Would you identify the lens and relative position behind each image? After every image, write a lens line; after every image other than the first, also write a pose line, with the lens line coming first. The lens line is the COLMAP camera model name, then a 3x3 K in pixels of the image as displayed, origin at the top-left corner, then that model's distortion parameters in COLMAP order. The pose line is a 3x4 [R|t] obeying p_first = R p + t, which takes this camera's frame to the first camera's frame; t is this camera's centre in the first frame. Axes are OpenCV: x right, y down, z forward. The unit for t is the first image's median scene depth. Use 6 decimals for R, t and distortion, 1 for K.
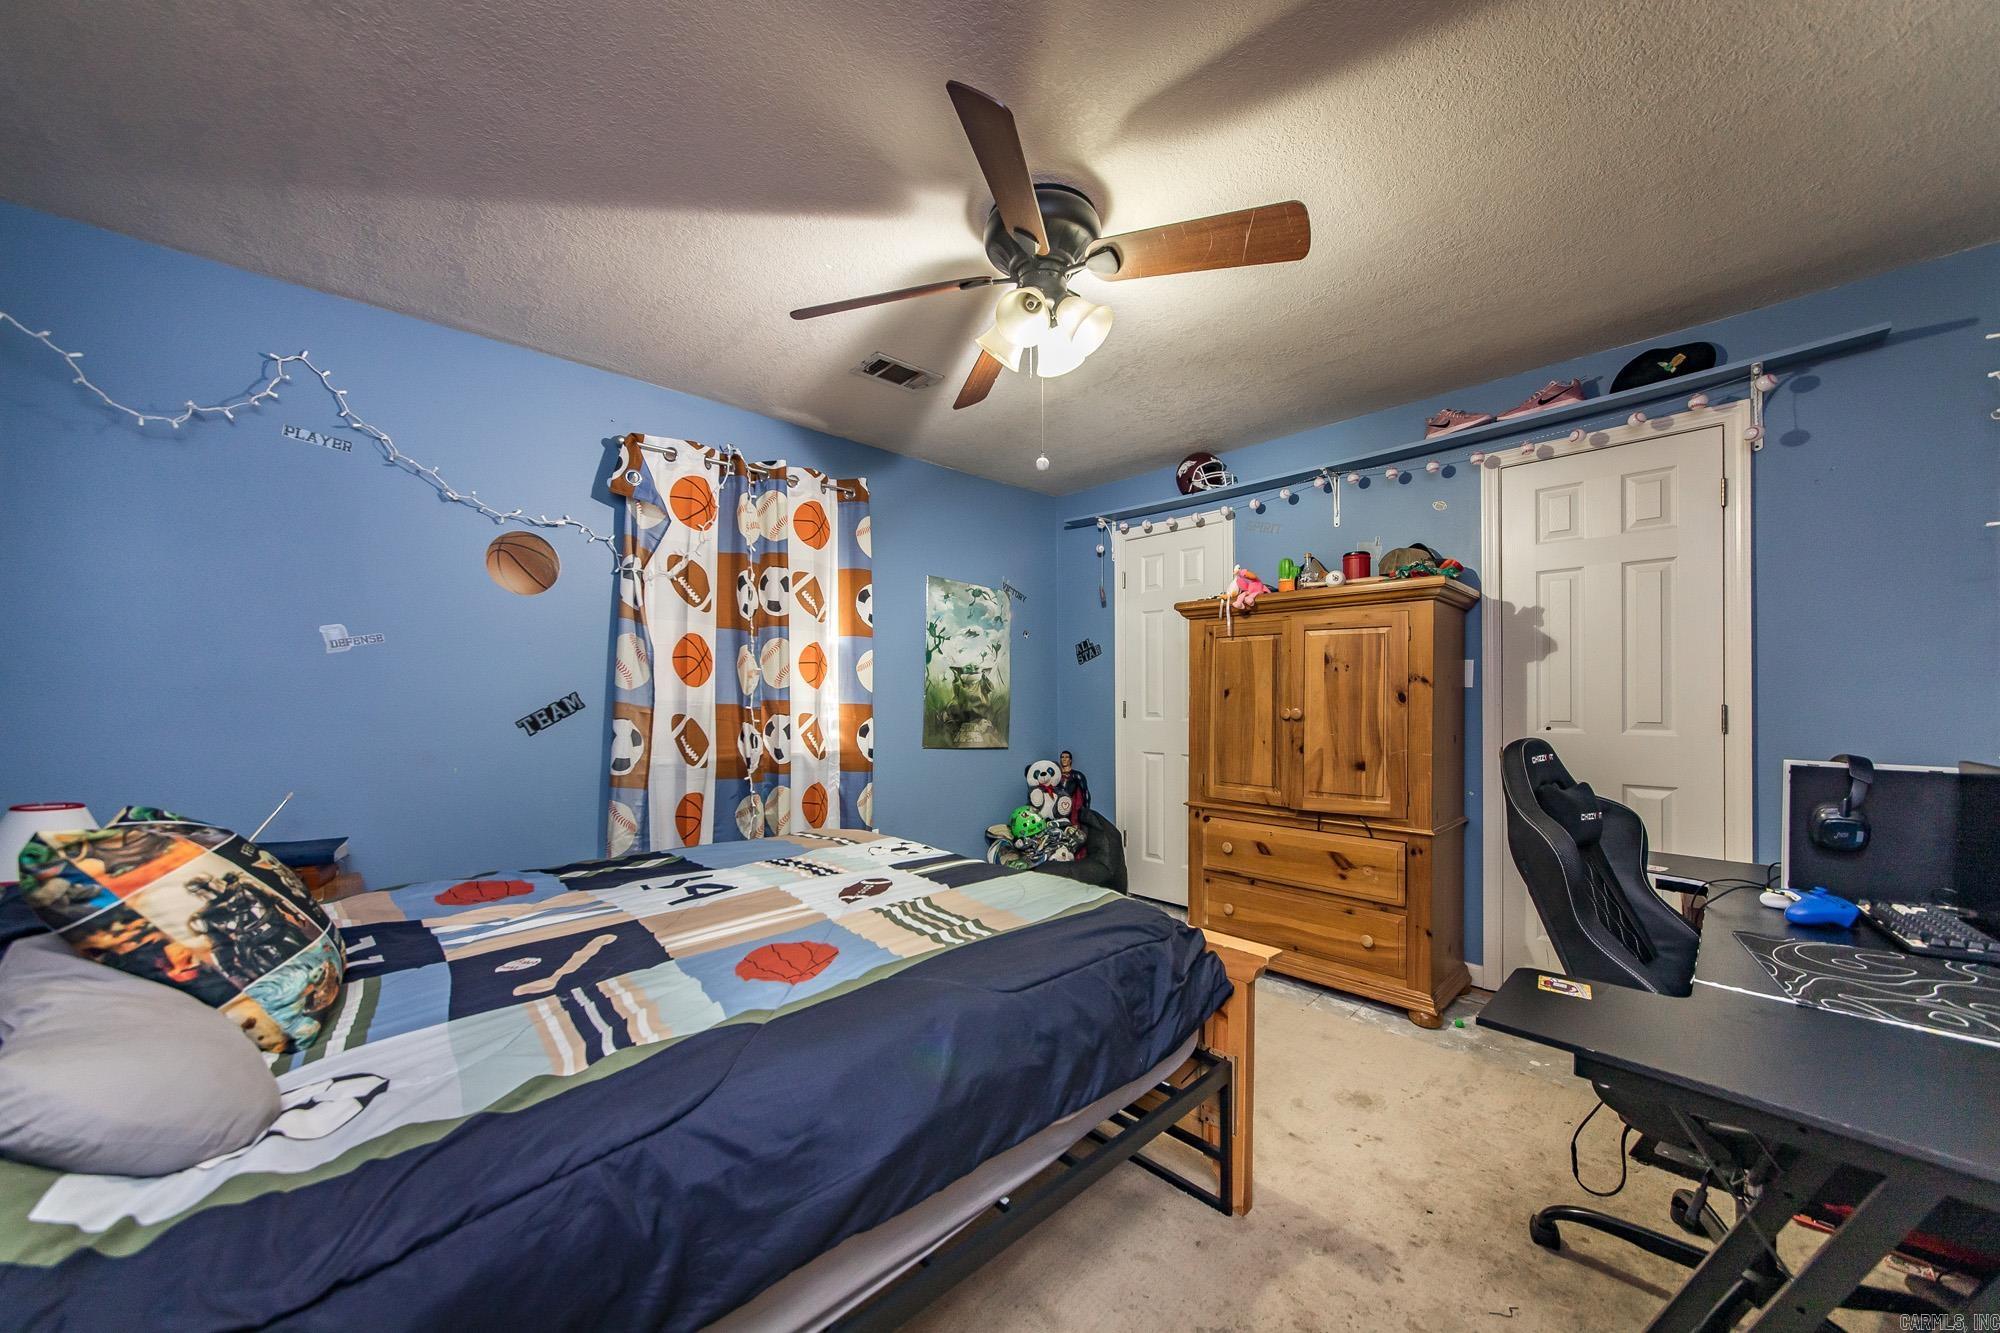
lens RADIAL K [[716.7, 0, 990.5], [0, 716.7, 701.7], [0, 0, 1]] dist [-0.001916, -0.000067]
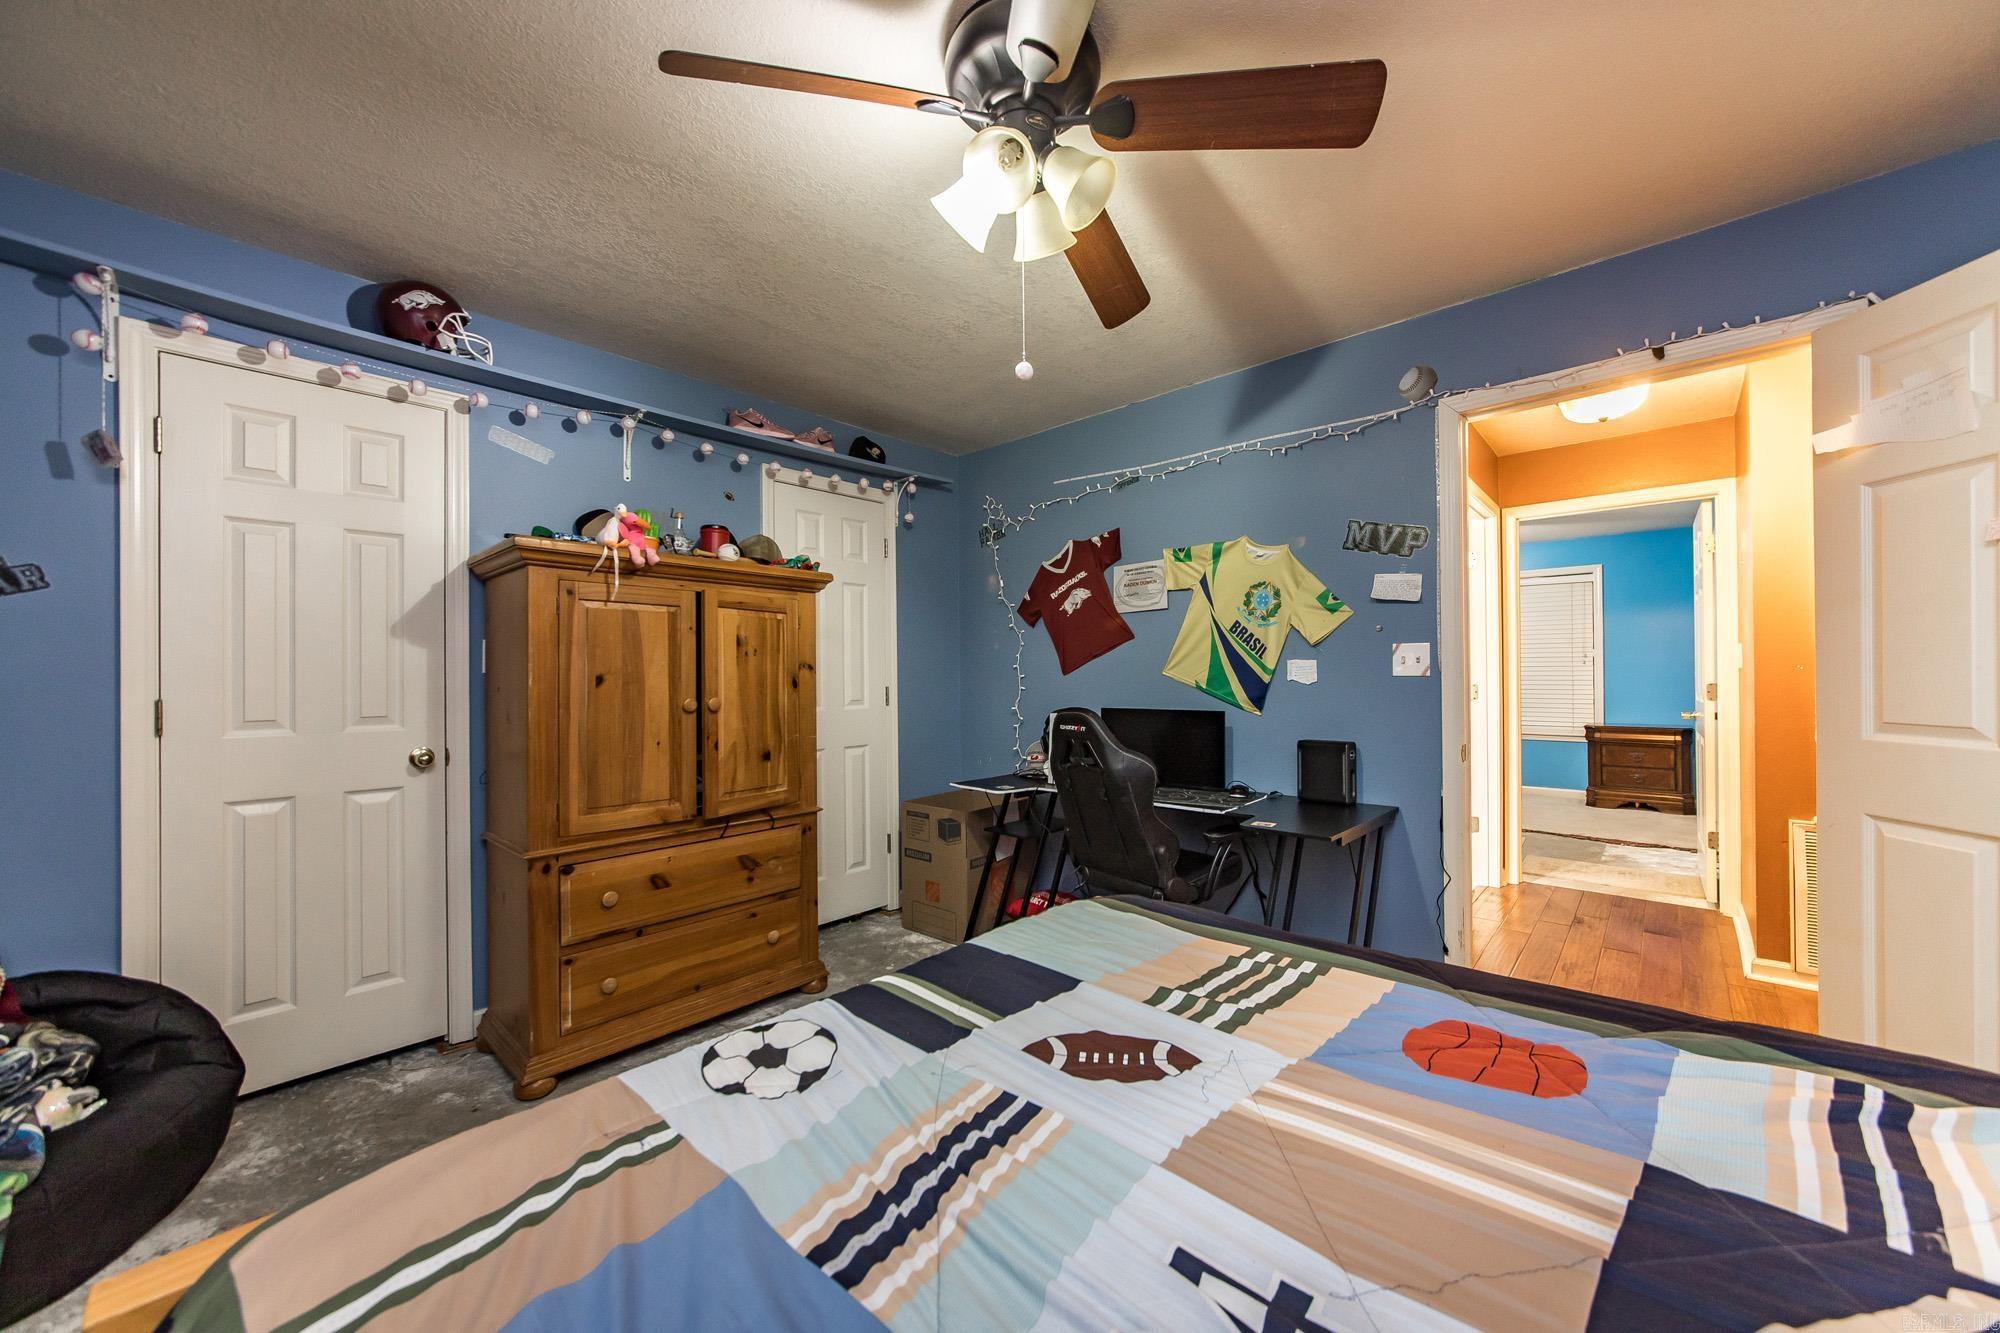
lens RADIAL K [[734.2, 0, 994.9], [0, 734.2, 672.1], [0, 0, 1]] dist [-0.005789, 0.000089]
pose [[-0.076366, 0.008407, 0.997044, -0.475665], [0.016286, 0.999842, -0.007183, -0.009725], [-0.996947, 0.015689, -0.076491, 0.759809]]
